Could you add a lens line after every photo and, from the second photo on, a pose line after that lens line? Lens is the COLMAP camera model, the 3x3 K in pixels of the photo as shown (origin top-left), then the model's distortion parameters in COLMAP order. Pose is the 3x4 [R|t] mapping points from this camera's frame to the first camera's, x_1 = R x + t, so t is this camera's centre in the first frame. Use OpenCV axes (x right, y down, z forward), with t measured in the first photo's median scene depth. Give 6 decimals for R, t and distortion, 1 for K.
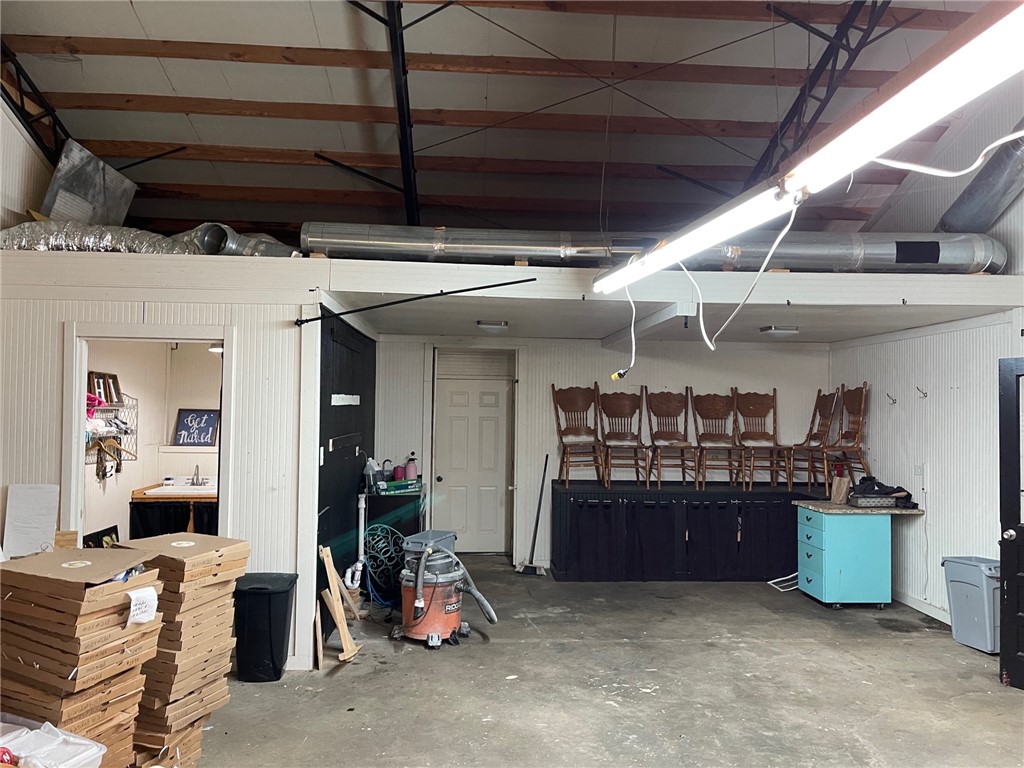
lens RADIAL K [[785.4, 0, 530.9], [0, 785.4, 387.7], [0, 0, 1]] dist [0.066400, -0.088245]
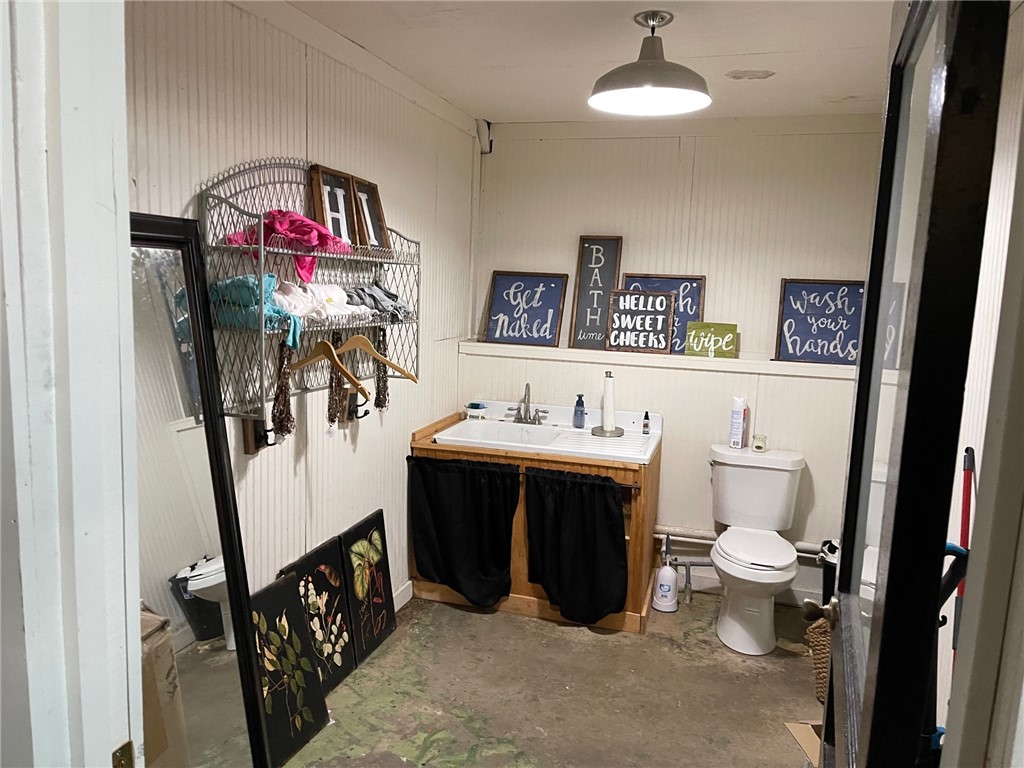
lens RADIAL K [[785.4, 0, 501.4], [0, 785.4, 378.9], [0, 0, 1]] dist [0.066400, -0.088245]
pose [[0.931030, 0.066561, -0.358821, -0.296771], [-0.014248, 0.989107, 0.146509, 0.025217], [0.364664, -0.131292, 0.921837, 0.615547]]
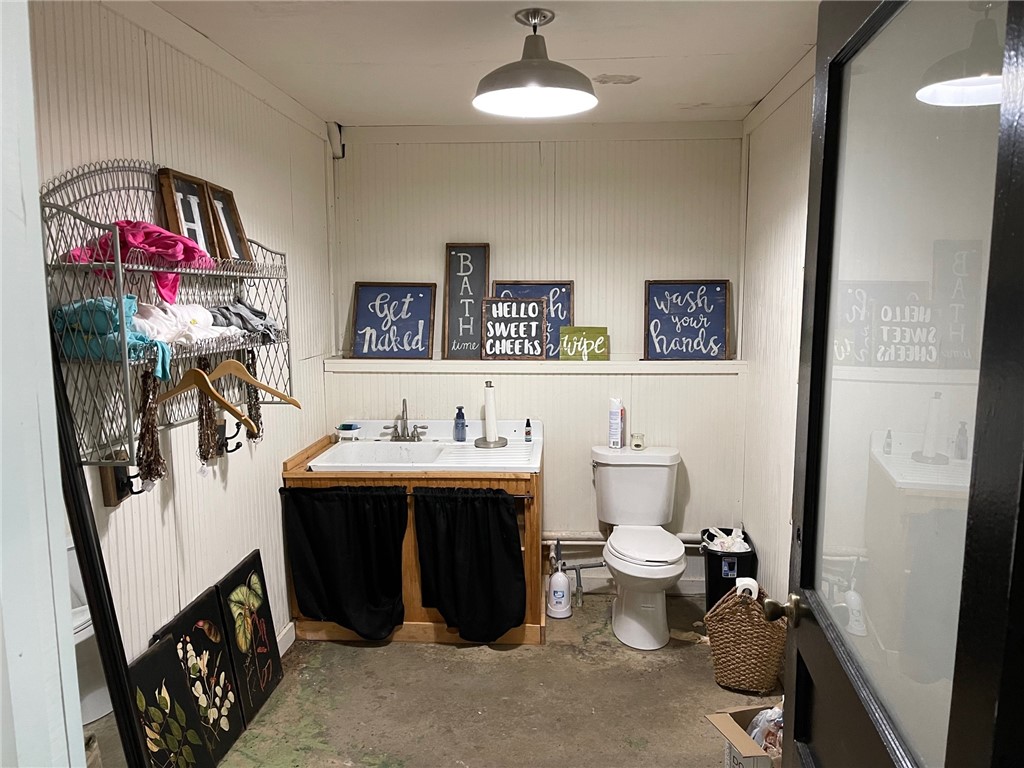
lens RADIAL K [[785.4, 0, 519.4], [0, 785.4, 388.8], [0, 0, 1]] dist [0.066400, -0.088245]
pose [[0.990603, 0.001505, -0.136759, -0.329584], [0.018986, 0.988745, 0.148403, 0.025311], [0.135443, -0.149605, 0.979425, 0.625962]]
